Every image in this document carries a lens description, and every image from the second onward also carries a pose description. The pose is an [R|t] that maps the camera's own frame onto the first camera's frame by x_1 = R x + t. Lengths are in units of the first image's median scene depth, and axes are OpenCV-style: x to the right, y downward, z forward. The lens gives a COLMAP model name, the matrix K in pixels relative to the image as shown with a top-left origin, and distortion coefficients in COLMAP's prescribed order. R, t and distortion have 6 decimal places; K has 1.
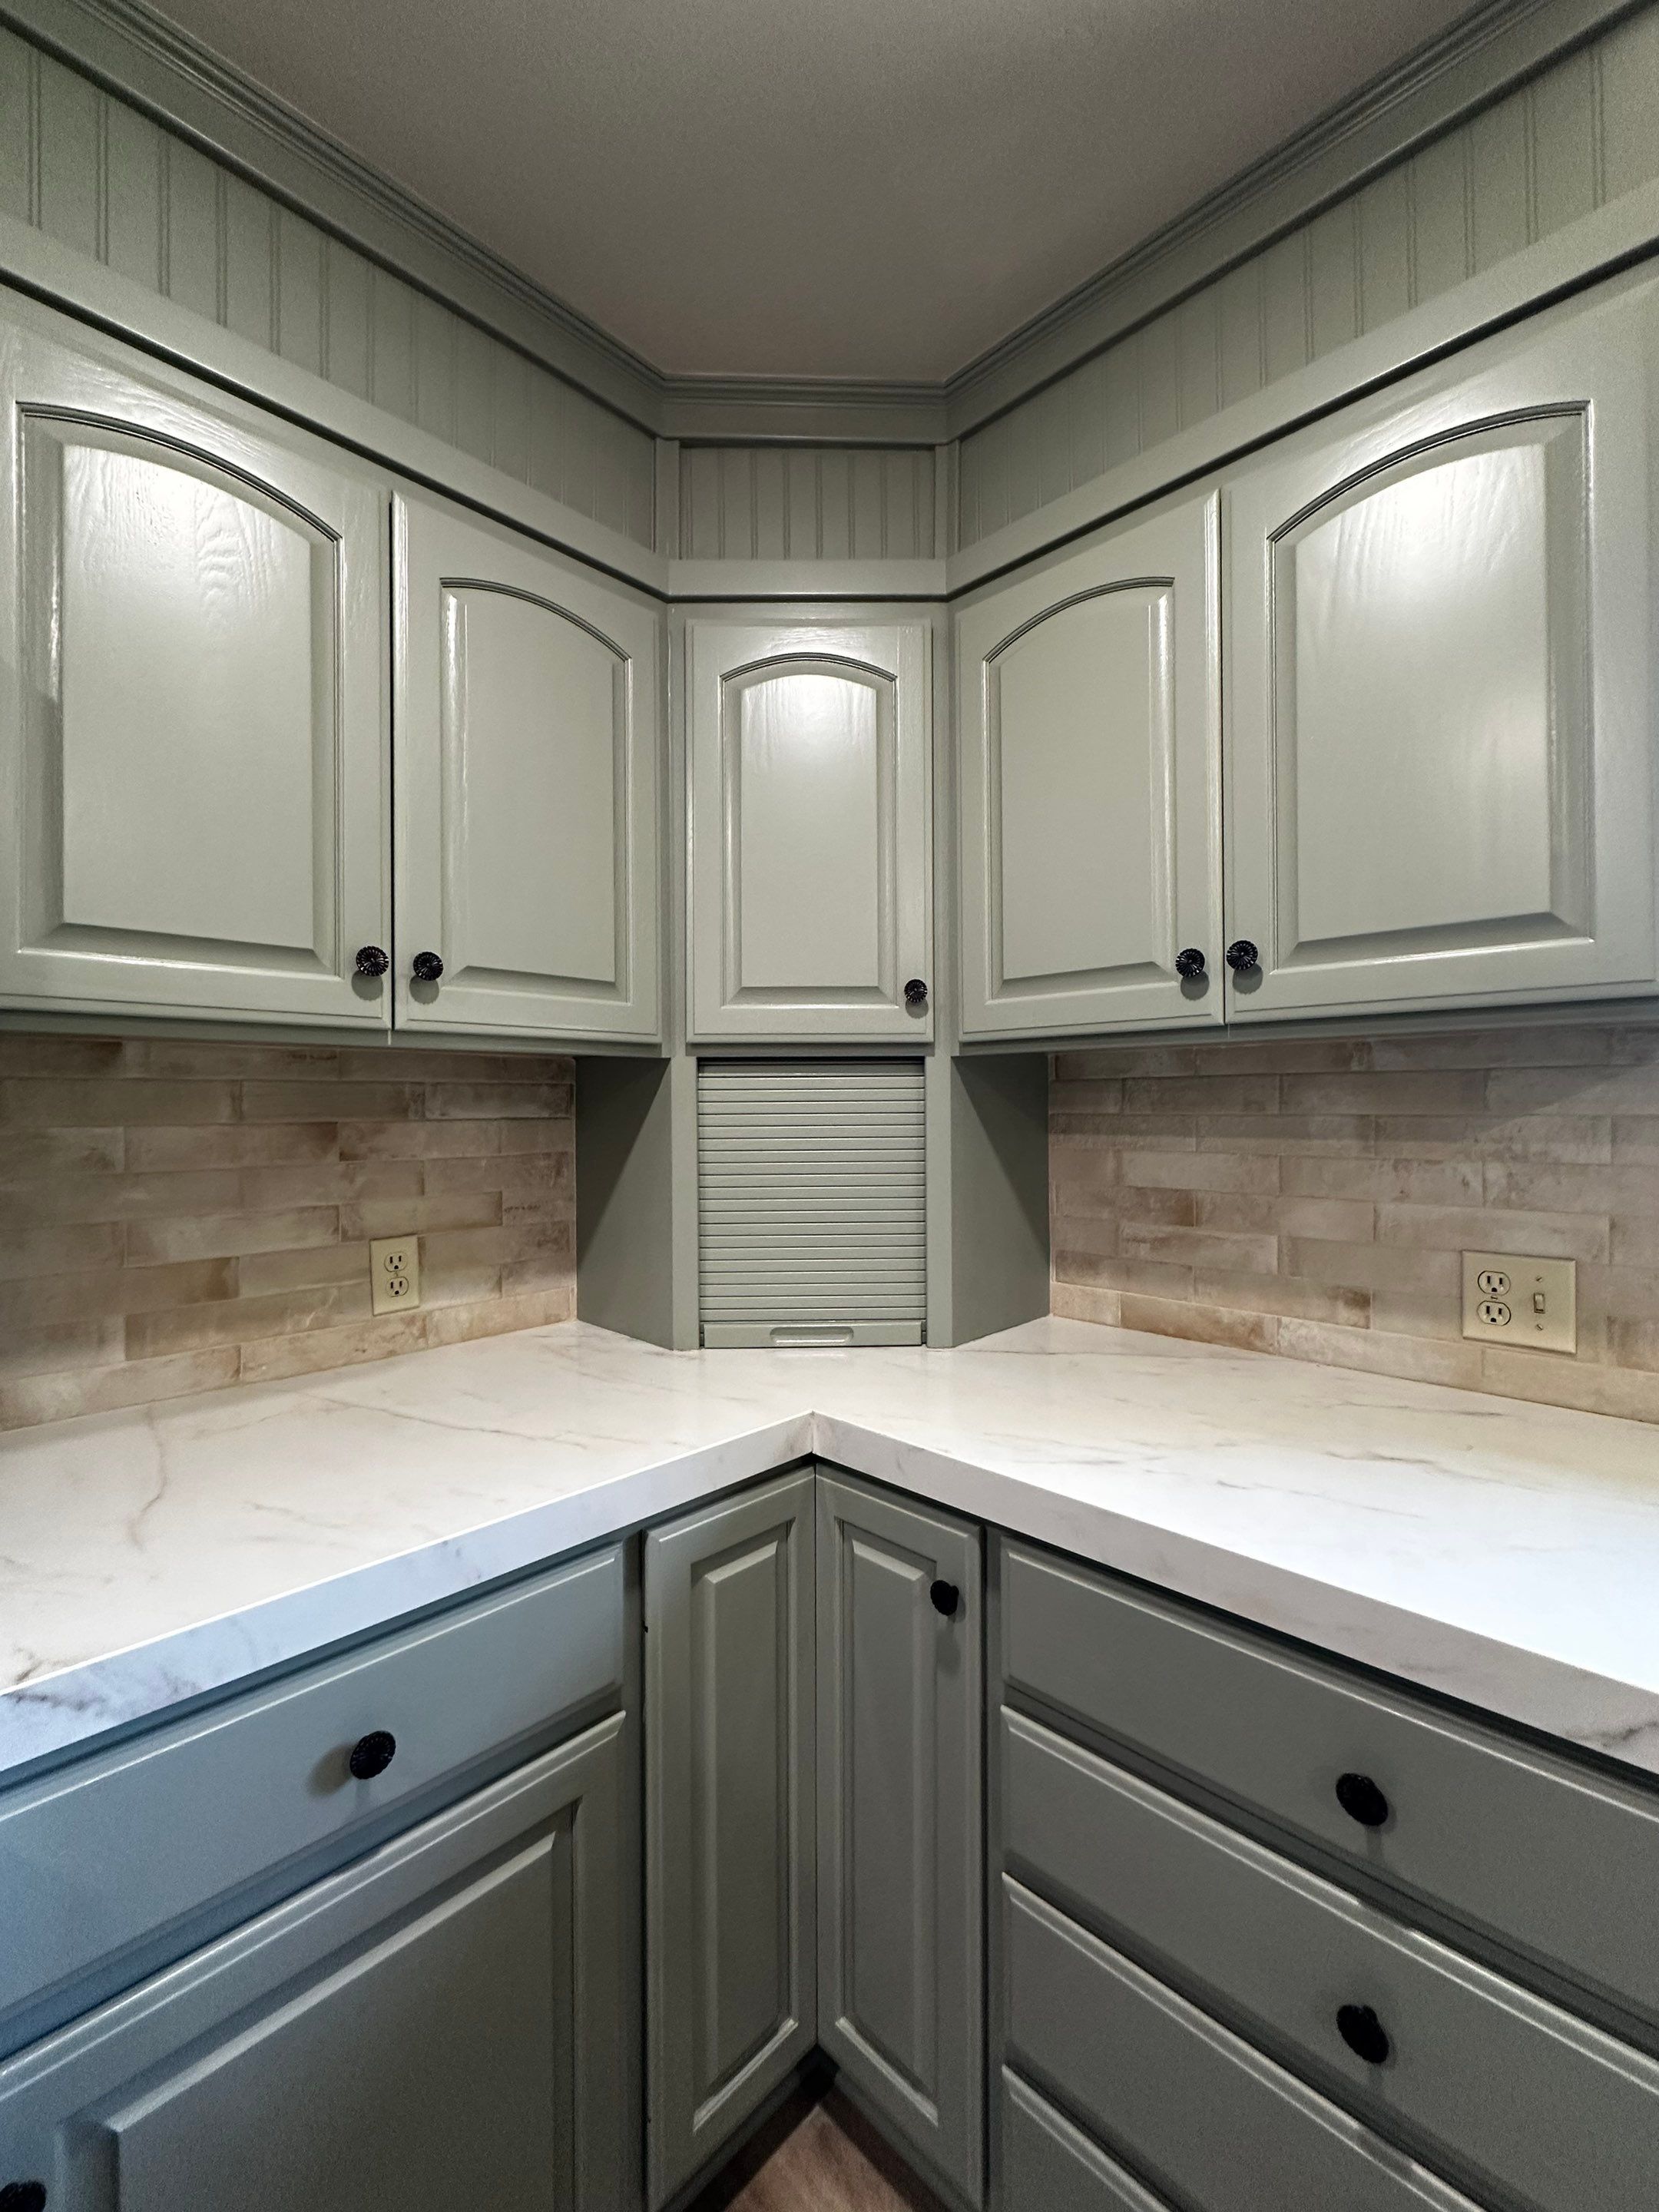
lens RADIAL K [[886.1, 0, 831.3], [0, 886.1, 1101.6], [0, 0, 1]] dist [-0.005060, 0.000650]
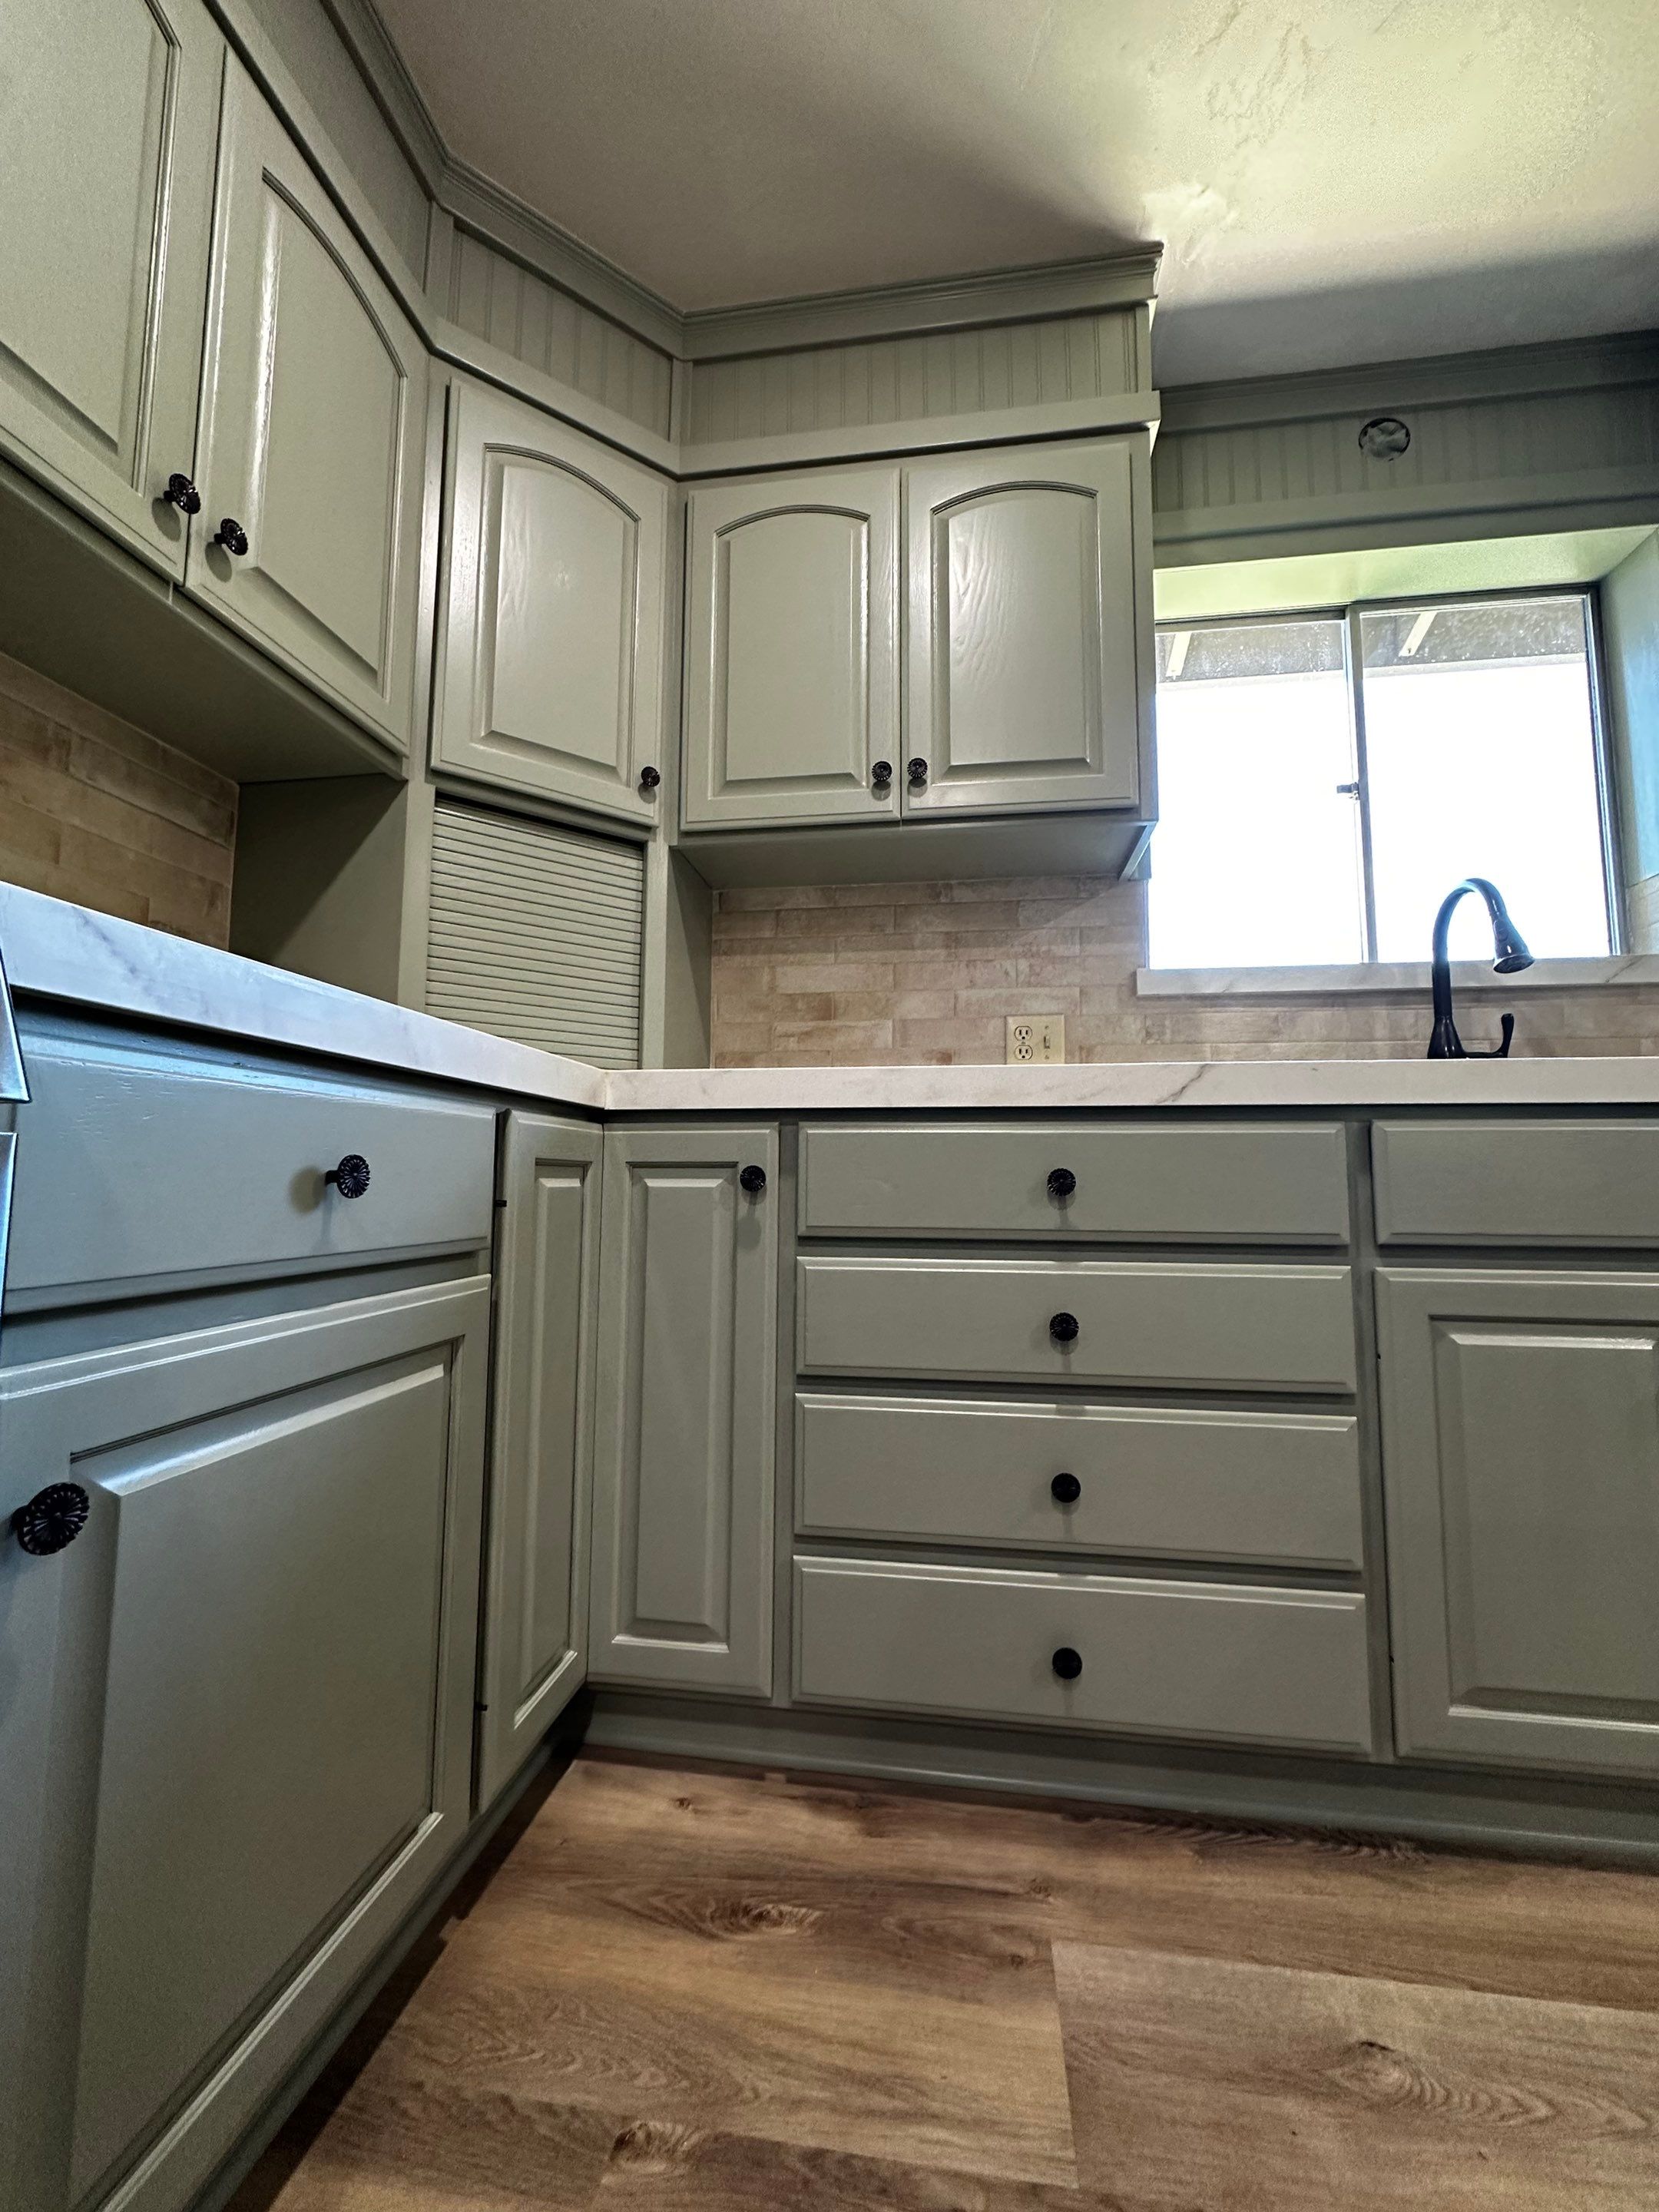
lens RADIAL K [[886.1, 0, 831.3], [0, 886.1, 1106.4], [0, 0, 1]] dist [-0.005060, 0.000650]
pose [[0.809799, 0.063587, 0.583251, -0.362597], [-0.013620, 0.995879, -0.089663, 0.406374], [-0.586549, 0.064665, 0.807328, -0.045317]]
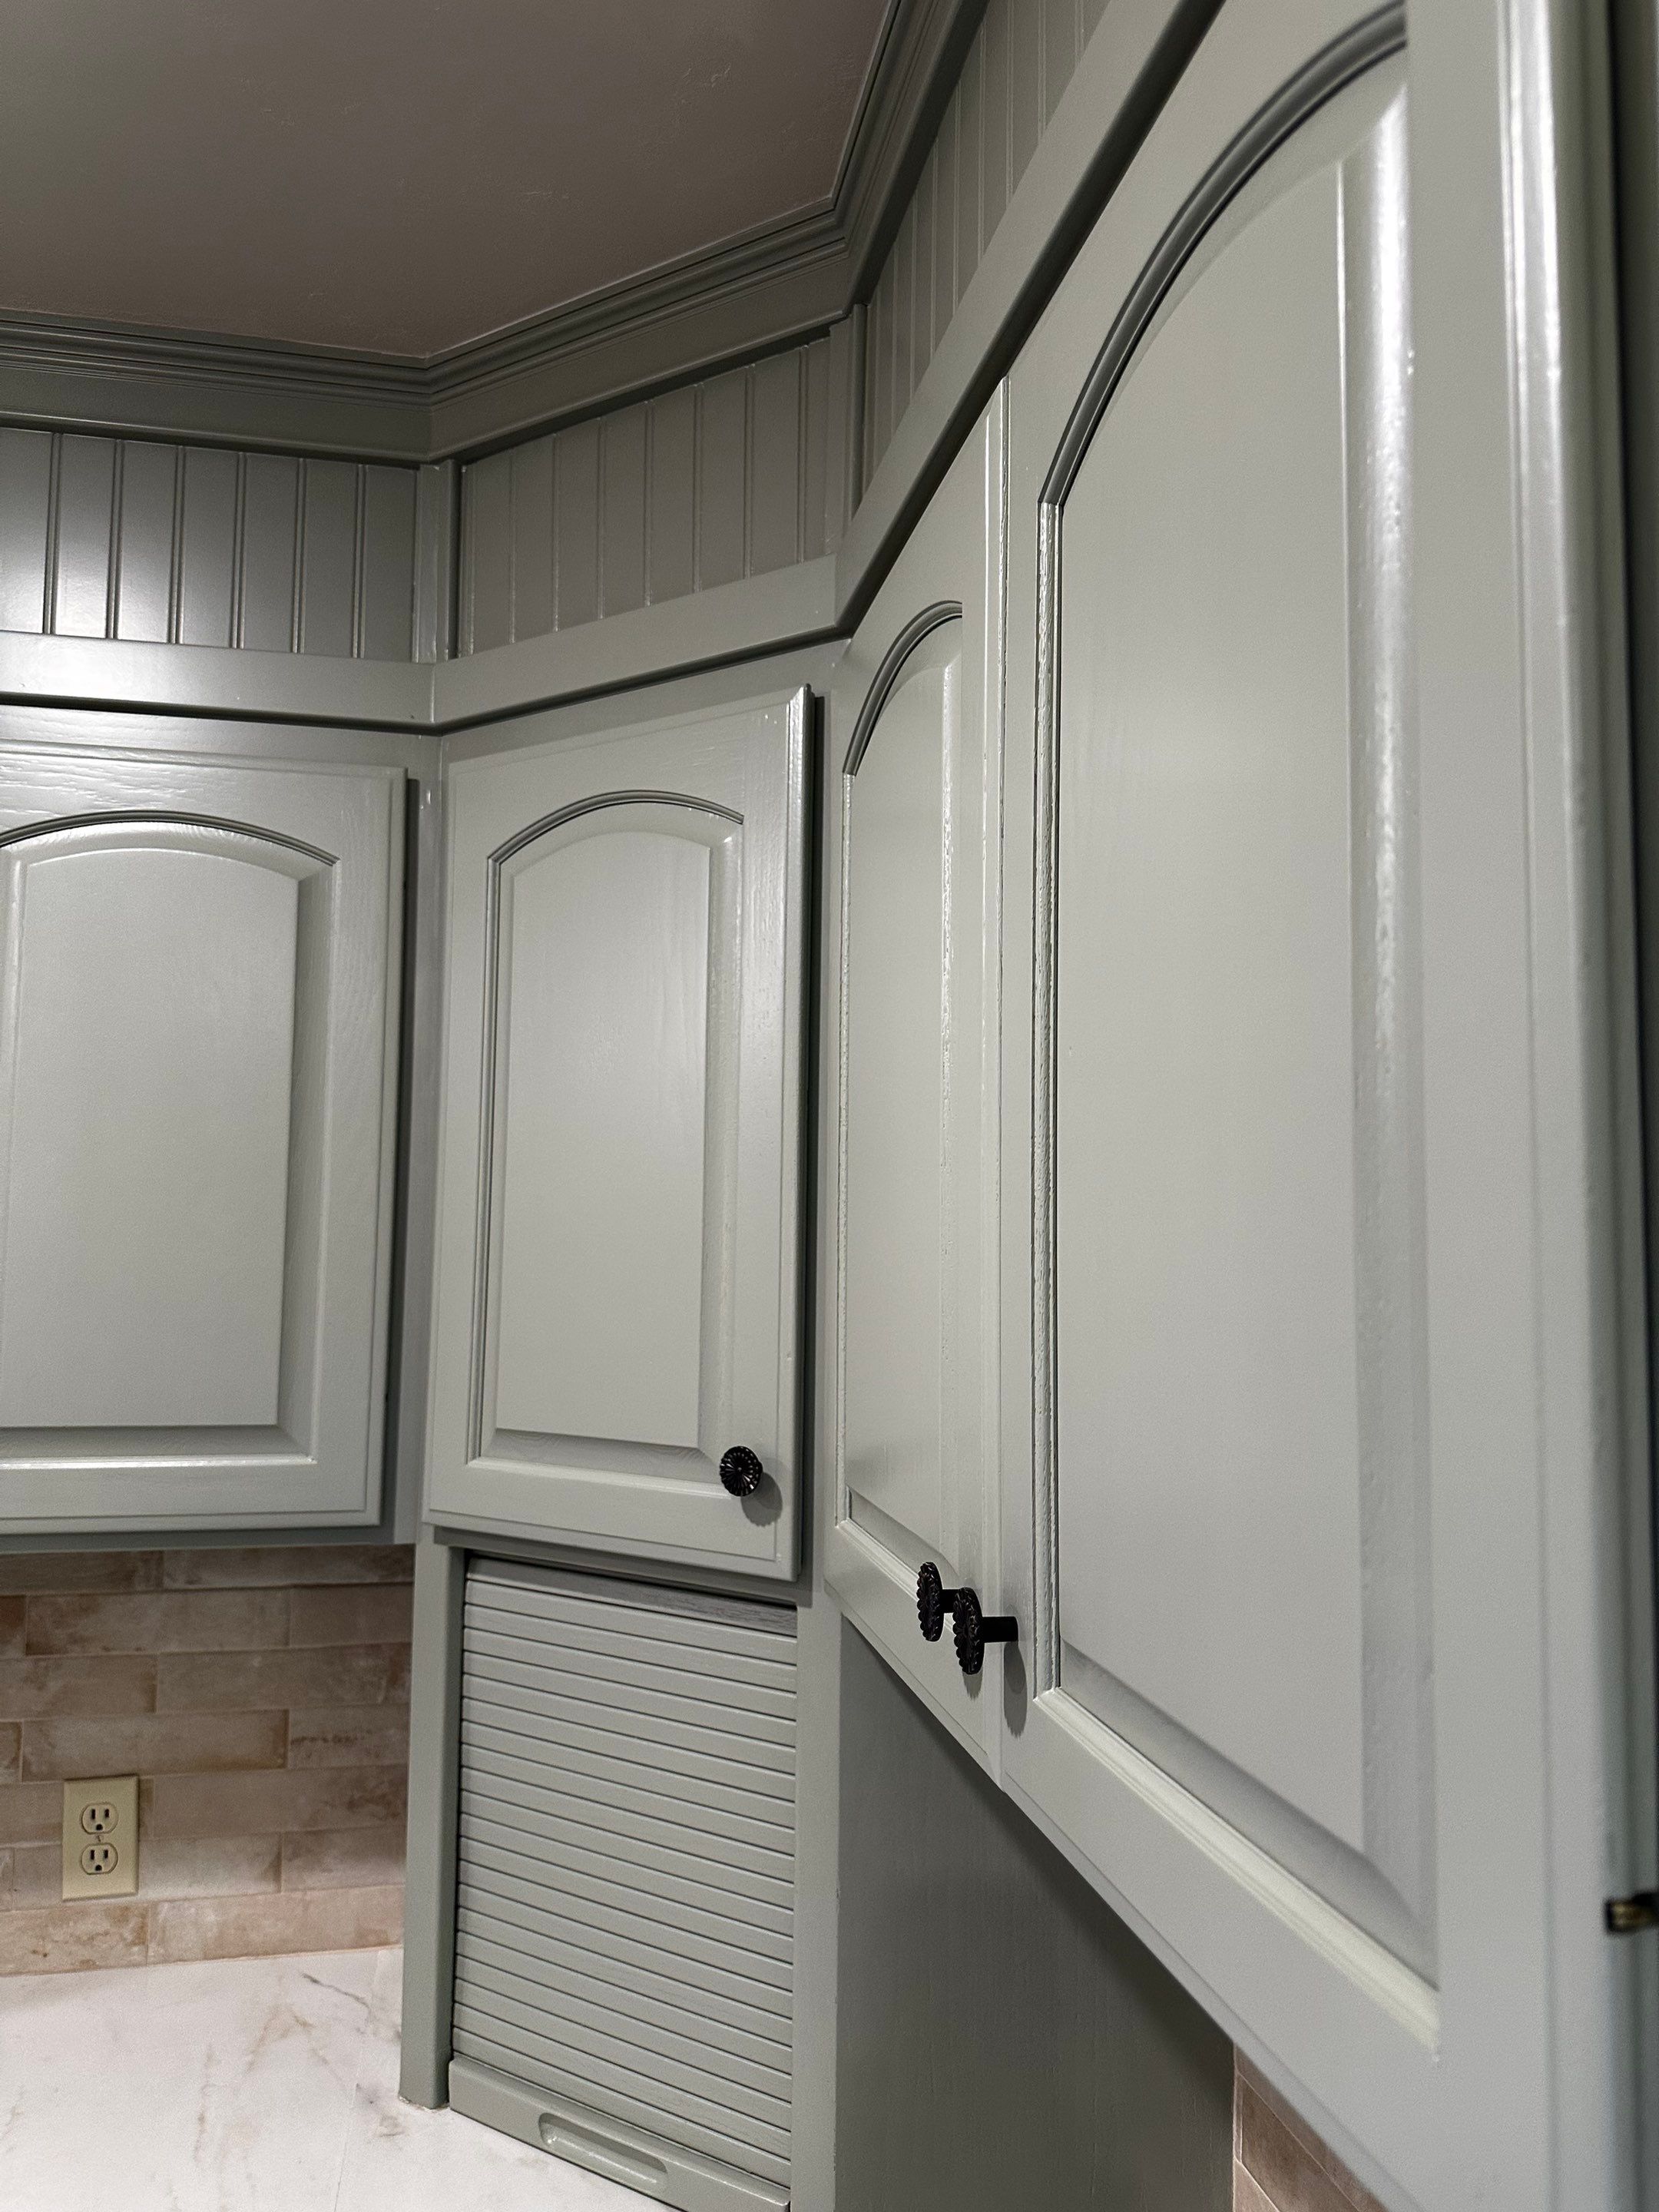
lens RADIAL K [[1561.6, 0, 812.7], [0, 1561.6, 1134.1], [0, 0, 1]] dist [0.058684, -0.075848]
pose [[0.825553, -0.022707, -0.563867, 0.603676], [-0.017515, 0.997678, -0.065819, -0.252888], [0.564052, 0.064213, 0.823239, 0.325577]]
